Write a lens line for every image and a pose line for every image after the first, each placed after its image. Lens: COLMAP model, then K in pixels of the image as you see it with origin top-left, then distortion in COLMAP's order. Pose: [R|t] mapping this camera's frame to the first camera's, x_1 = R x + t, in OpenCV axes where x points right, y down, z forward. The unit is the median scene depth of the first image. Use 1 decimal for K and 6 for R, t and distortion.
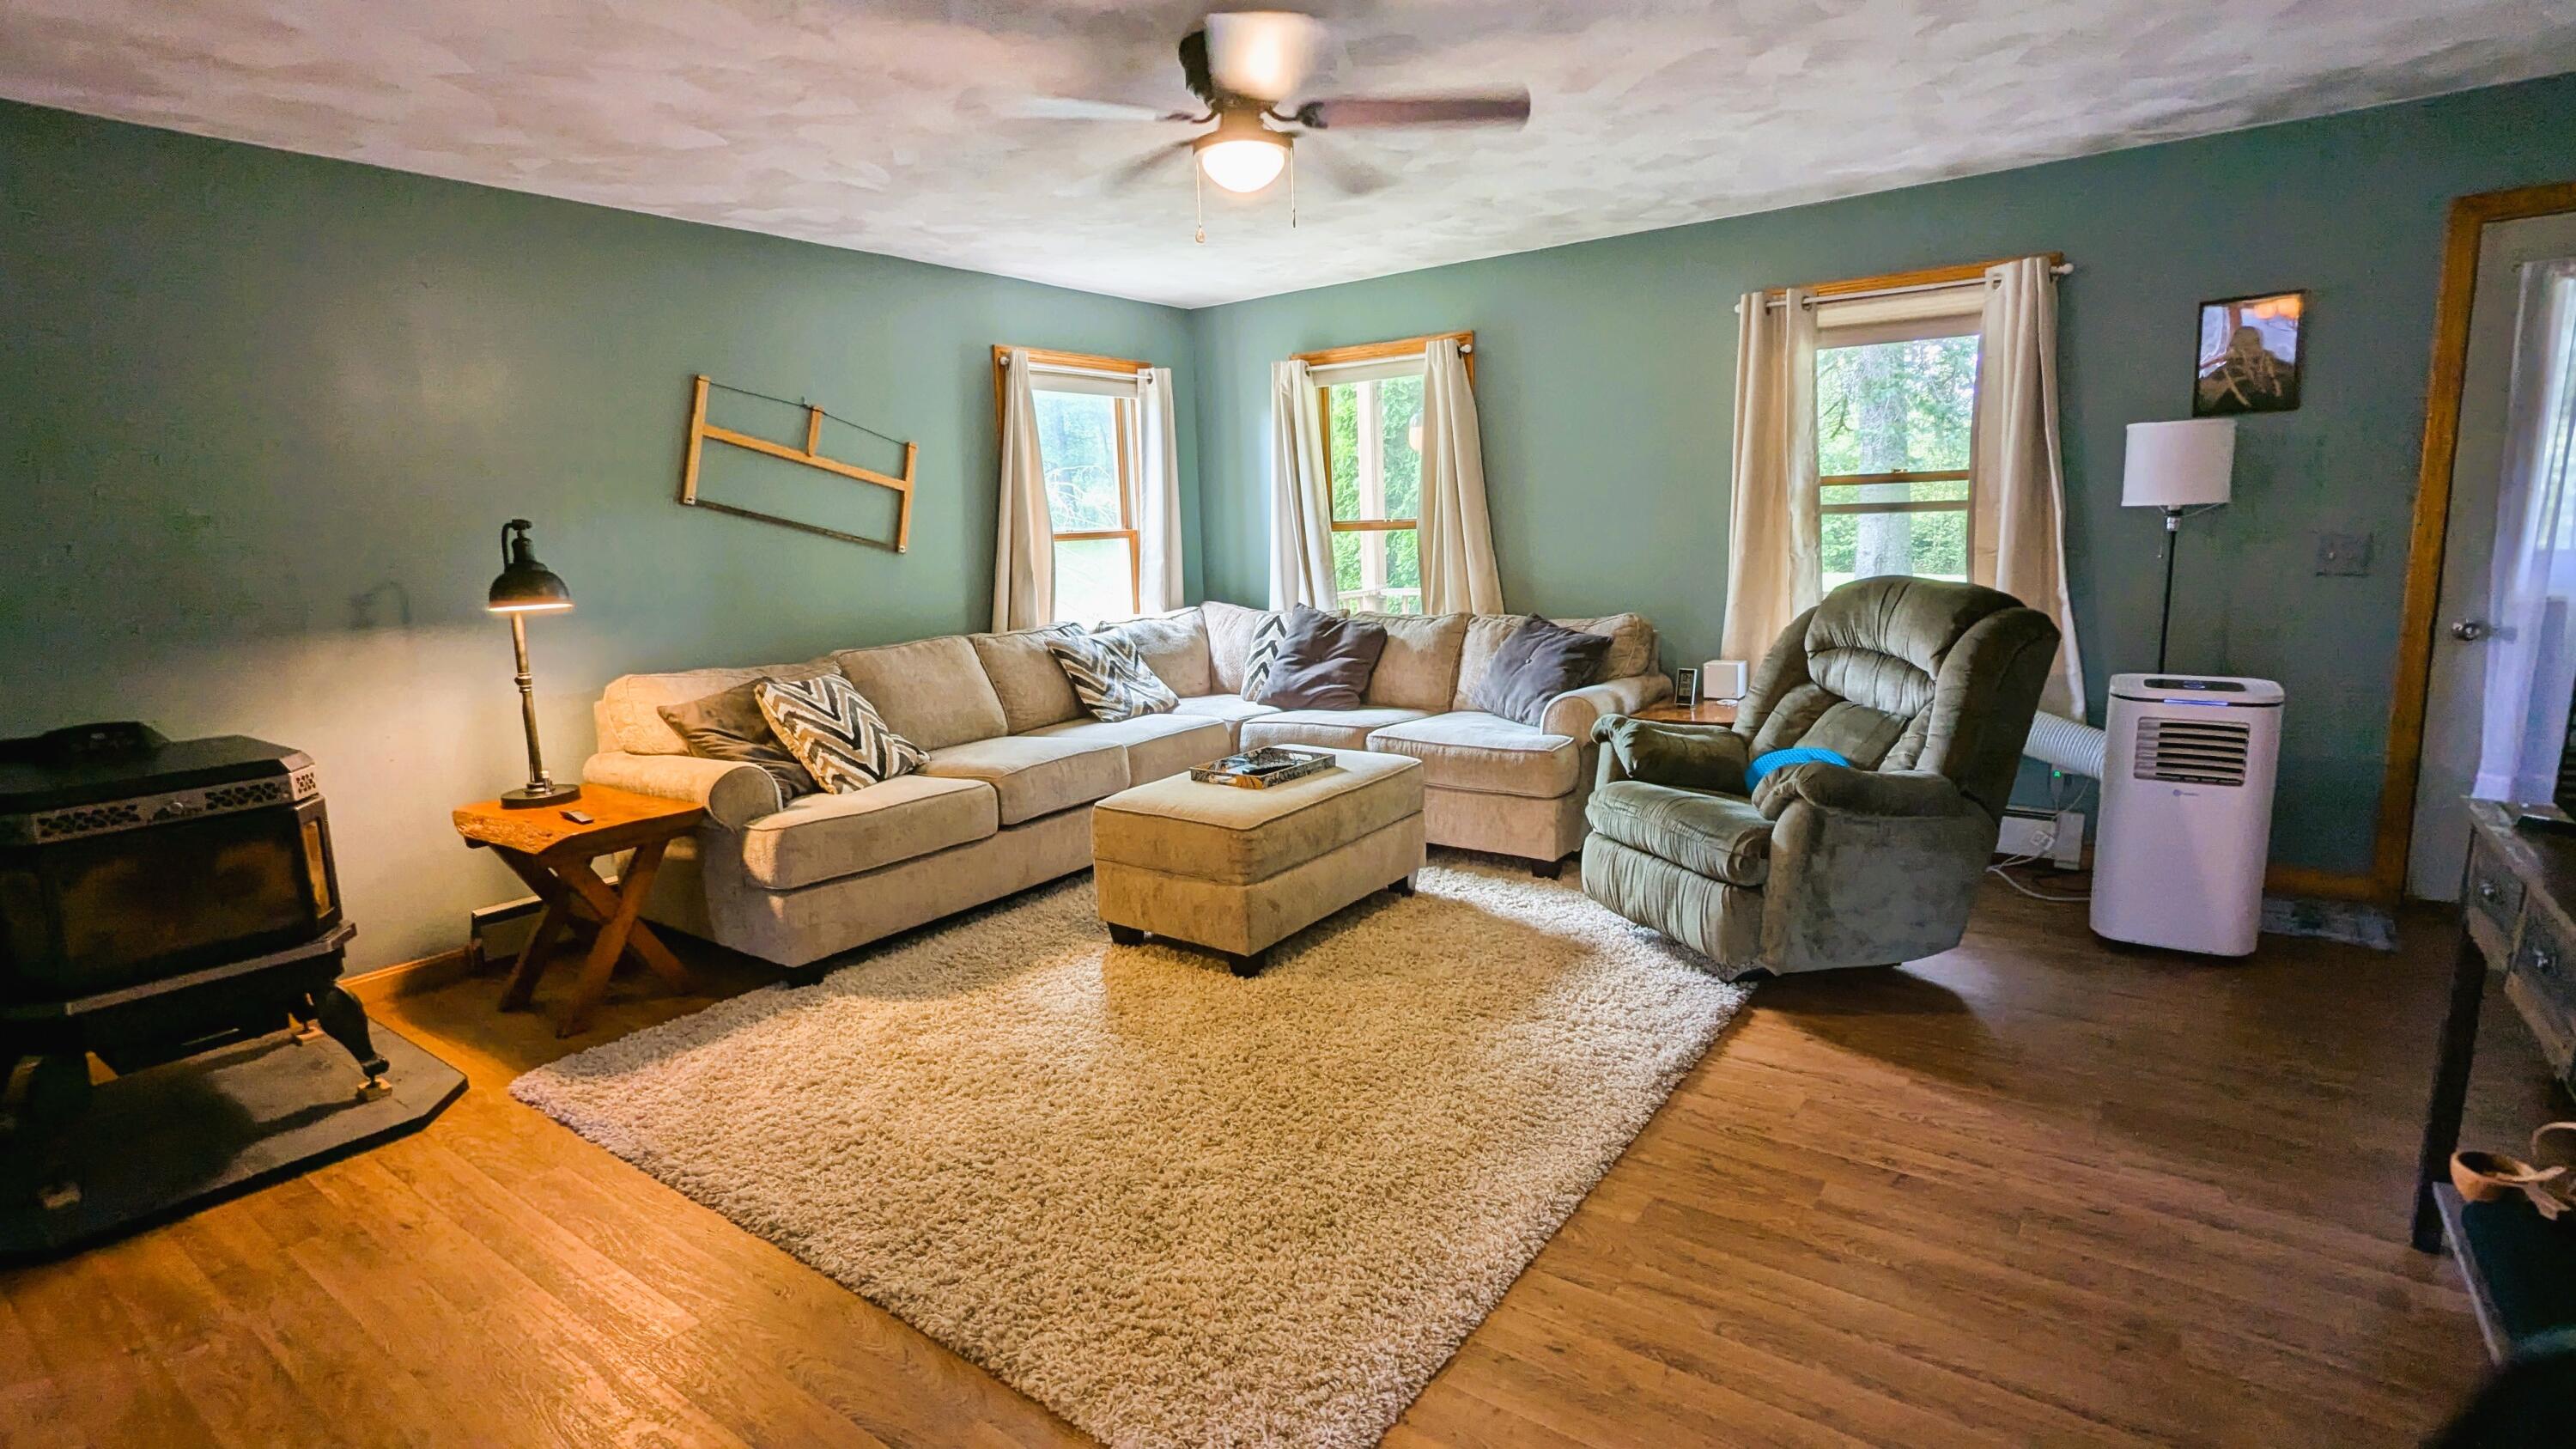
lens RADIAL K [[1200.9, 0, 1289.1], [0, 1200.9, 723.4], [0, 0, 1]] dist [-0.005679, -0.000843]
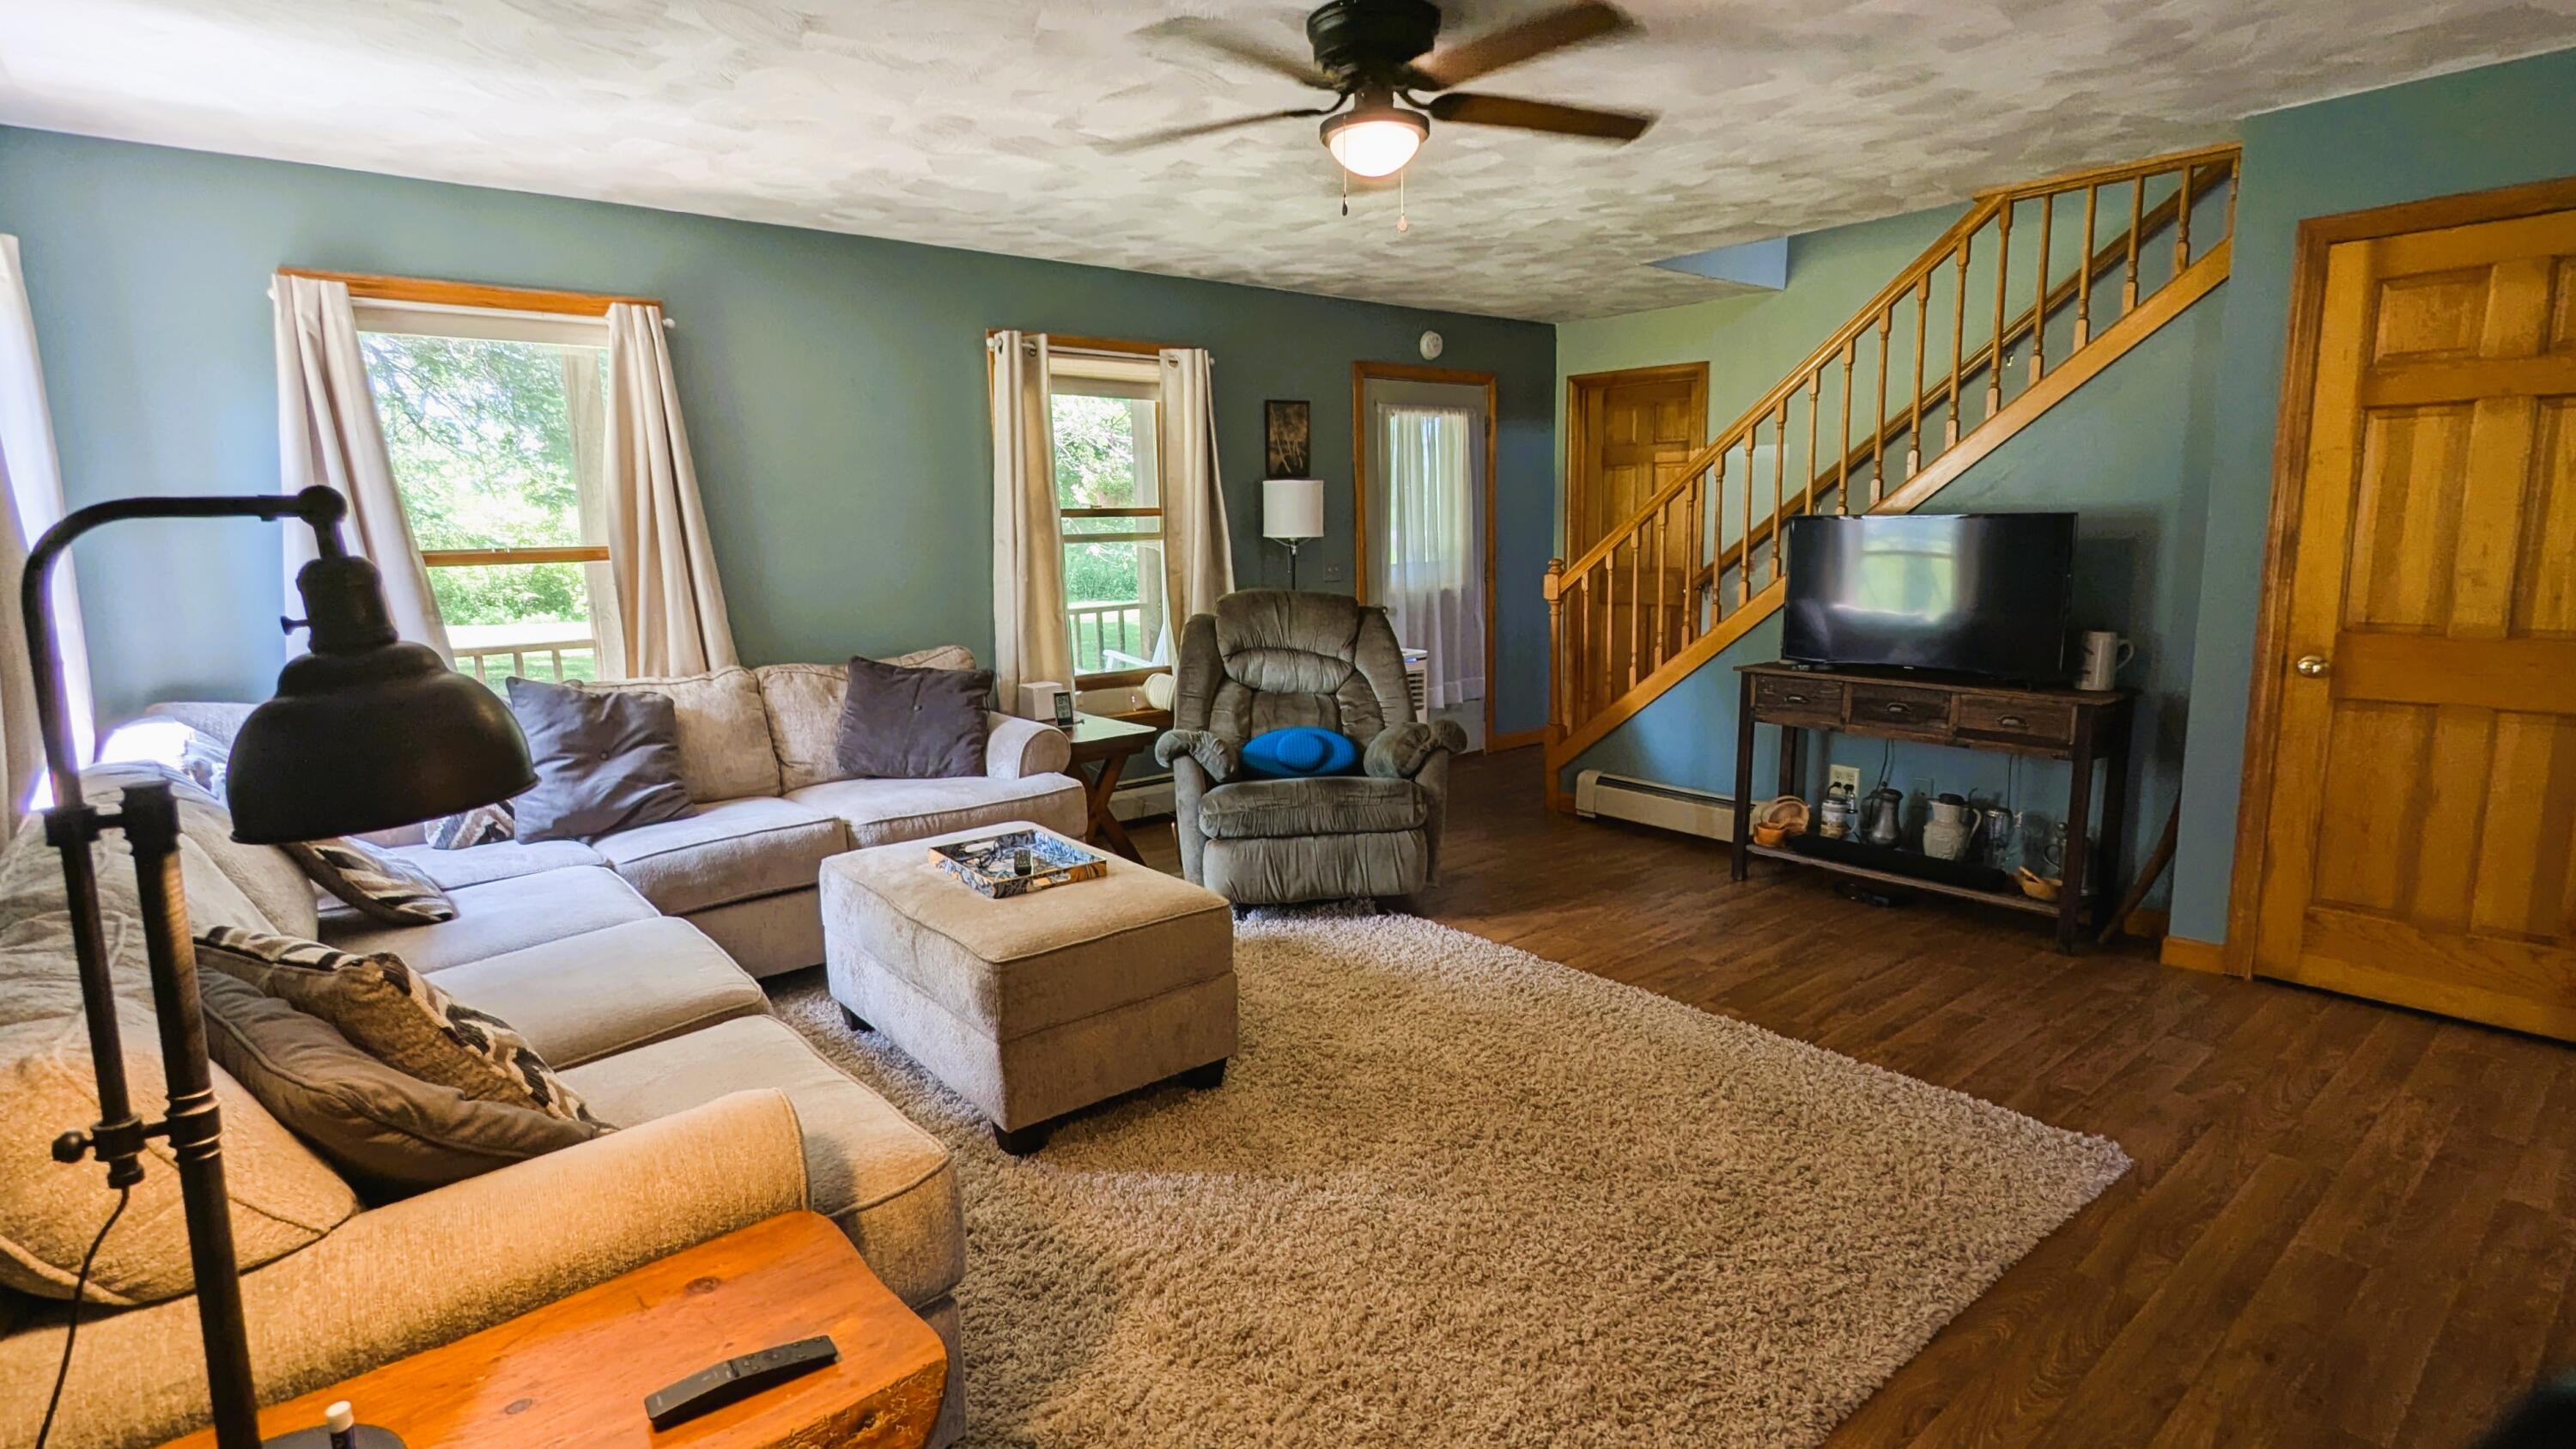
lens RADIAL K [[1222.1, 0, 1289.6], [0, 1222.1, 718.7], [0, 0, 1]] dist [0.000590, -0.000088]
pose [[0.257720, -0.126750, 0.957870, -0.719368], [0.170052, 0.981834, 0.084167, -0.089817], [-0.951137, 0.141196, 0.274593, 0.618004]]
